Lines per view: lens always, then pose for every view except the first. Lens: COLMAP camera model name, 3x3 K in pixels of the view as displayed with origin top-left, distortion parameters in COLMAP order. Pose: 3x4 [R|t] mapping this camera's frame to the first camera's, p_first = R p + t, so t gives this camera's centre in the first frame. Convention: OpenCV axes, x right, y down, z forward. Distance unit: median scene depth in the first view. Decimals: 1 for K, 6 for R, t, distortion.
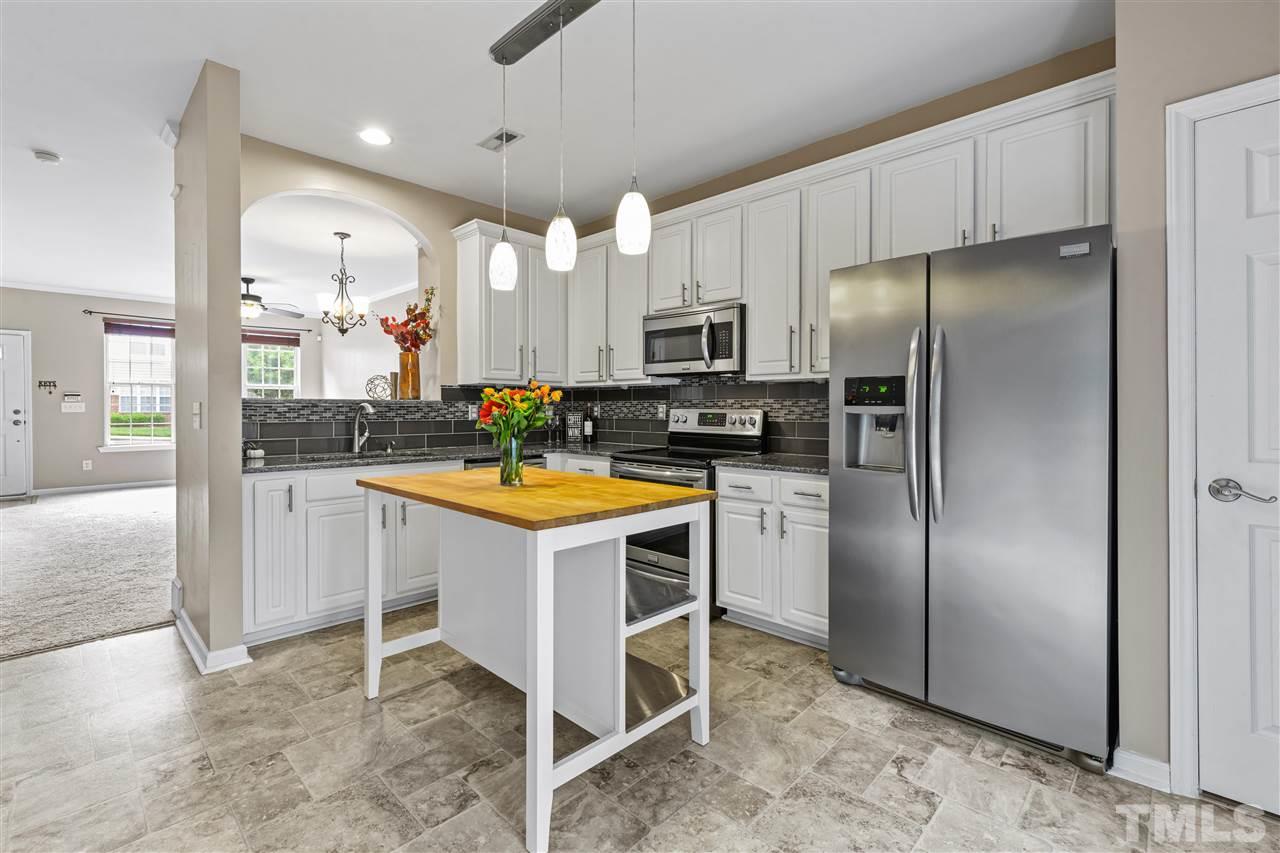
lens RADIAL K [[567.4, 0, 643.3], [0, 567.4, 405.2], [0, 0, 1]] dist [-0.002605, -0.002724]
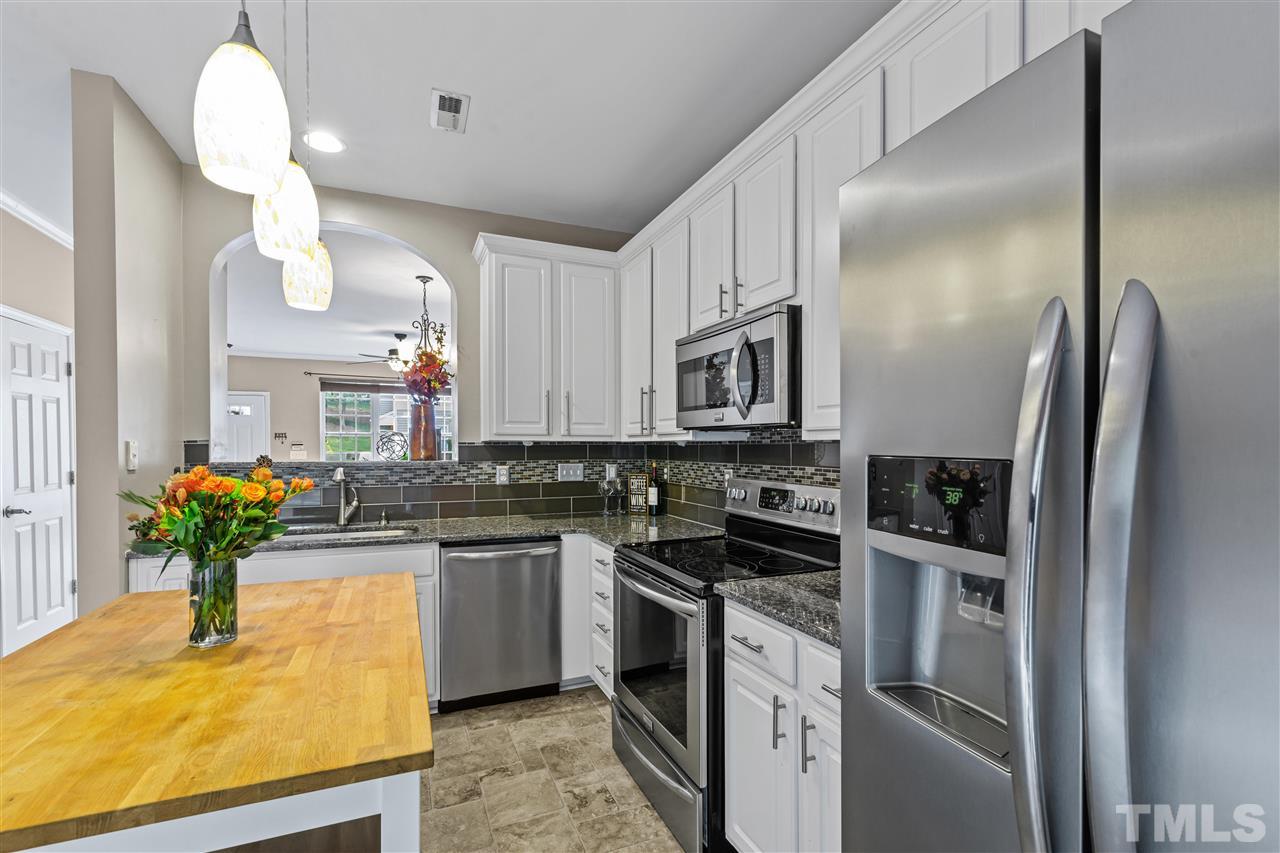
lens RADIAL K [[567.4, 0, 641.9], [0, 567.4, 449.8], [0, 0, 1]] dist [-0.002605, -0.002724]
pose [[0.922013, 0.003355, -0.387144, 0.213665], [0.000047, 0.999961, 0.008780, -0.032476], [0.387158, -0.008113, 0.921977, 0.345810]]
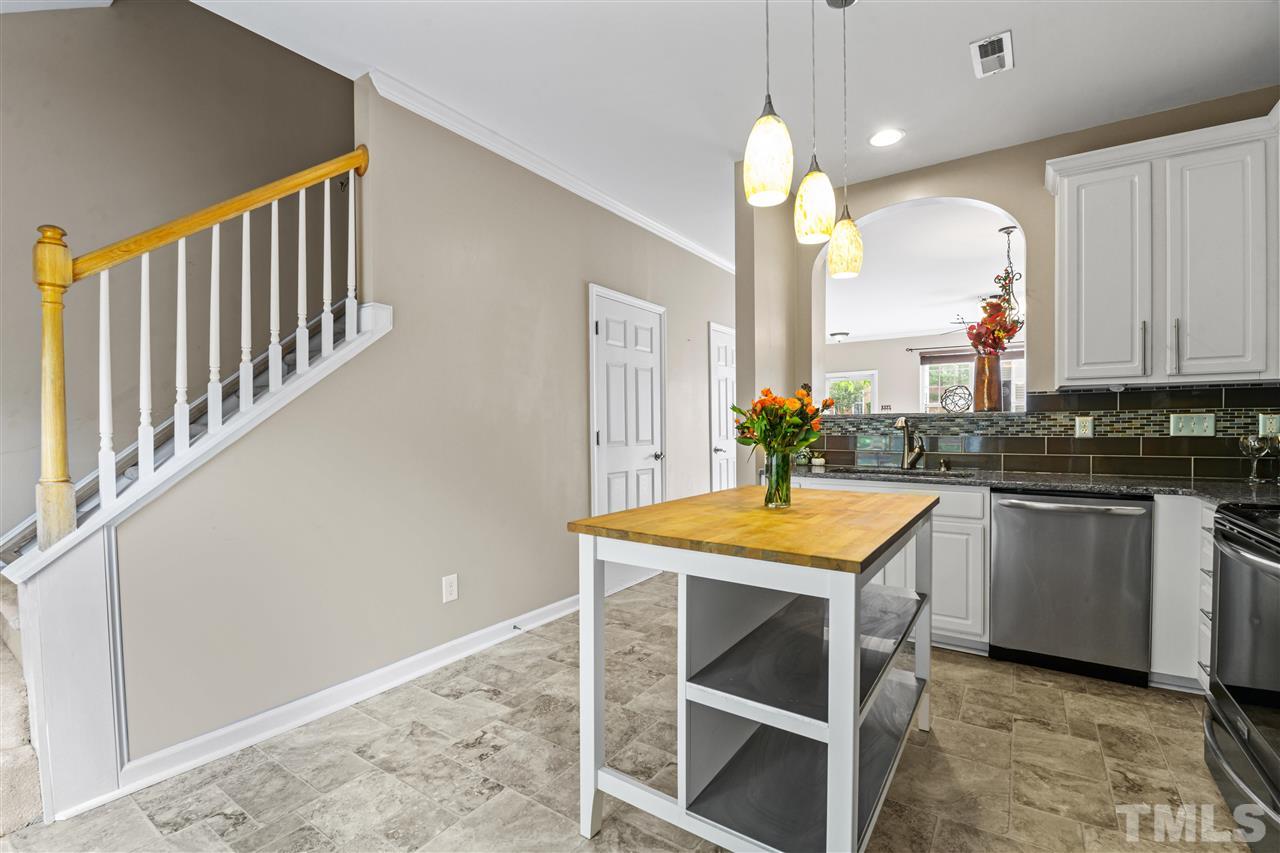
lens RADIAL K [[567.4, 0, 643.2], [0, 567.4, 438.9], [0, 0, 1]] dist [-0.002605, -0.002724]
pose [[0.175509, 0.019324, -0.984288, 0.327129], [0.008577, 0.999739, 0.021157, 0.008225], [0.984440, -0.012155, 0.175297, 0.345940]]
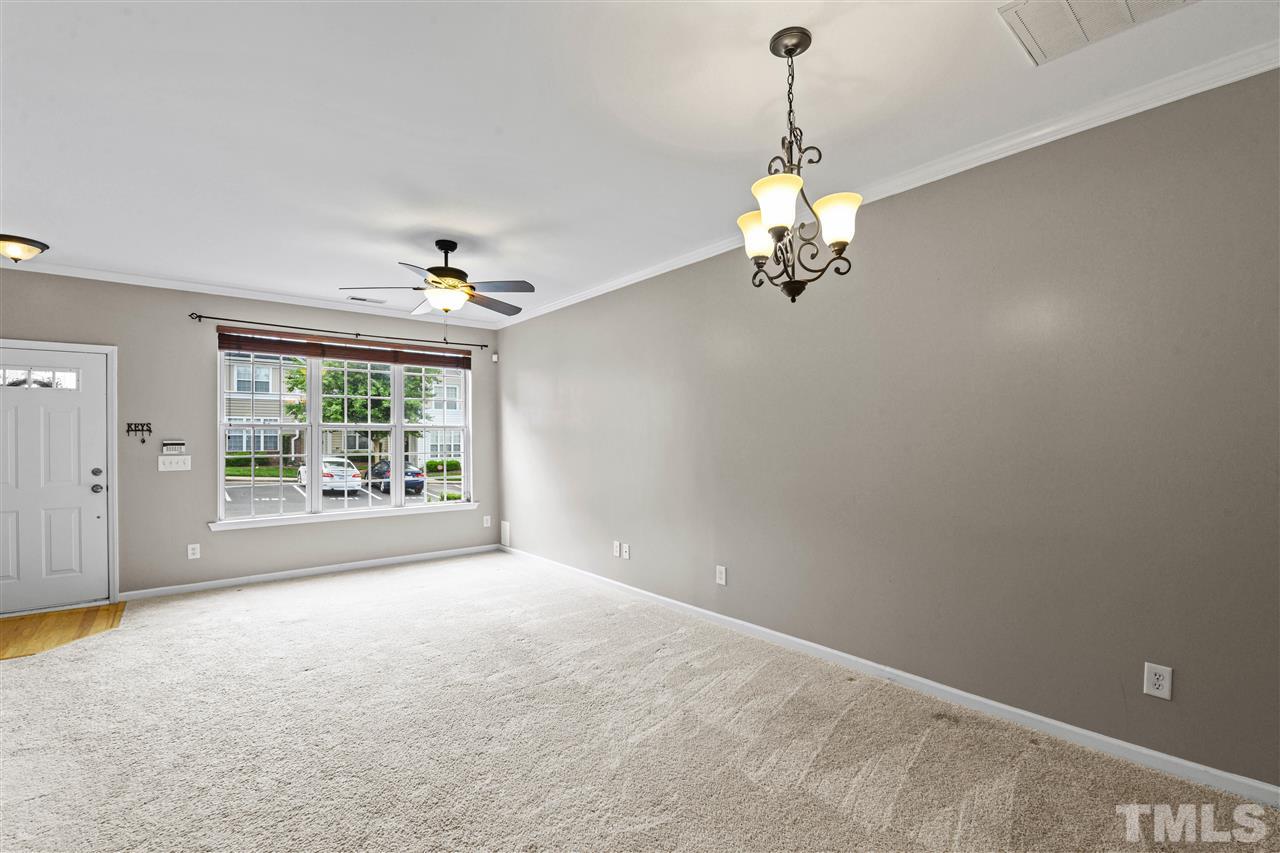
lens RADIAL K [[567.4, 0, 635.3], [0, 567.4, 434.5], [0, 0, 1]] dist [-0.002605, -0.002724]
pose [[0.992637, -0.008717, -0.120810, -0.755221], [0.008009, 0.999948, -0.006352, -0.039143], [0.120859, 0.005337, 0.992655, 0.777137]]
